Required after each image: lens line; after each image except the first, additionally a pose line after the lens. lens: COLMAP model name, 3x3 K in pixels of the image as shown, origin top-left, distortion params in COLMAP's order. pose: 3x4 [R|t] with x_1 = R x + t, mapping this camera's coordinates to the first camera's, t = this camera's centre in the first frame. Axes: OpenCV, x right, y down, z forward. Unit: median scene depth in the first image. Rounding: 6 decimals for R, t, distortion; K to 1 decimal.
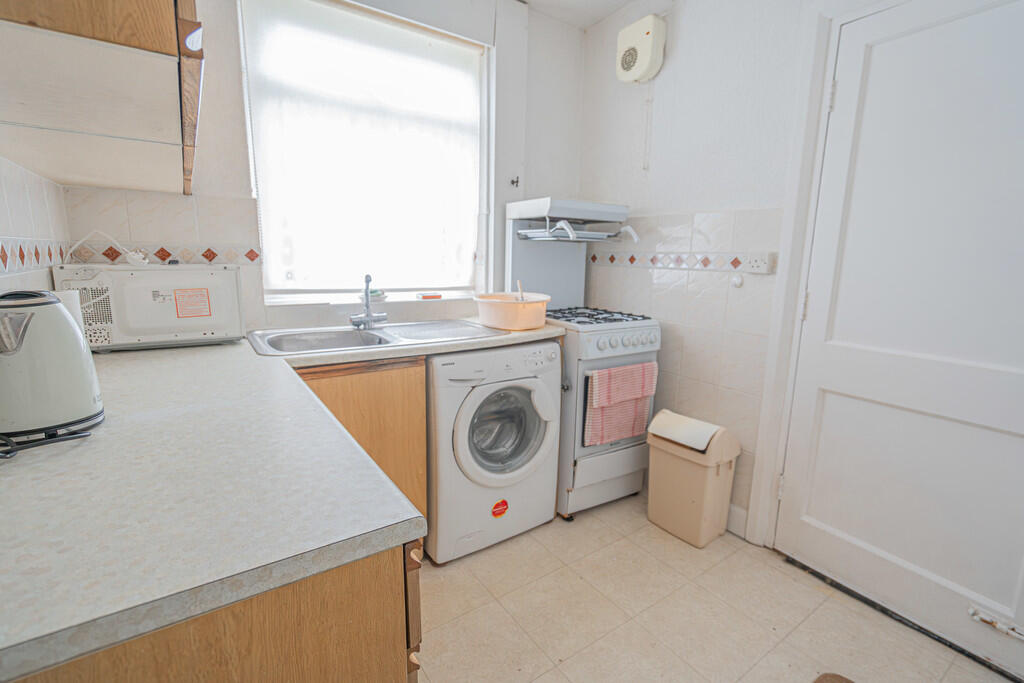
lens RADIAL K [[471.1, 0, 513.8], [0, 471.1, 343.1], [0, 0, 1]] dist [0.000970, 0.000326]
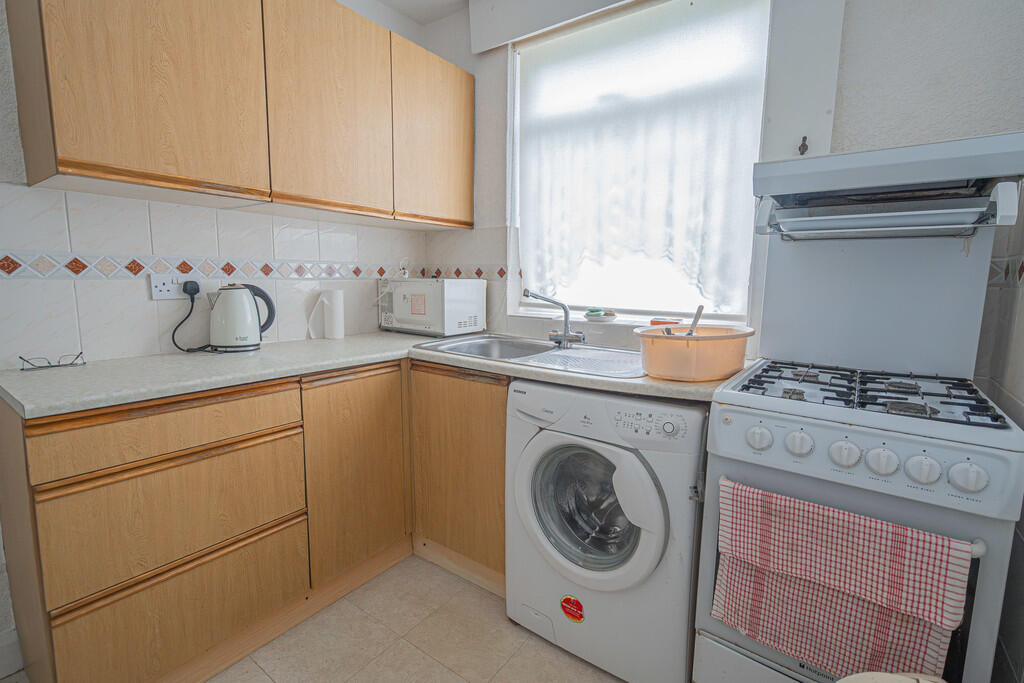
lens RADIAL K [[471.1, 0, 513.8], [0, 471.1, 340.5], [0, 0, 1]] dist [0.000970, 0.000326]
pose [[0.332350, 0.113056, -0.936356, 0.568966], [-0.180285, 0.982099, 0.054589, -0.080481], [0.925765, 0.150668, 0.346783, 0.588833]]
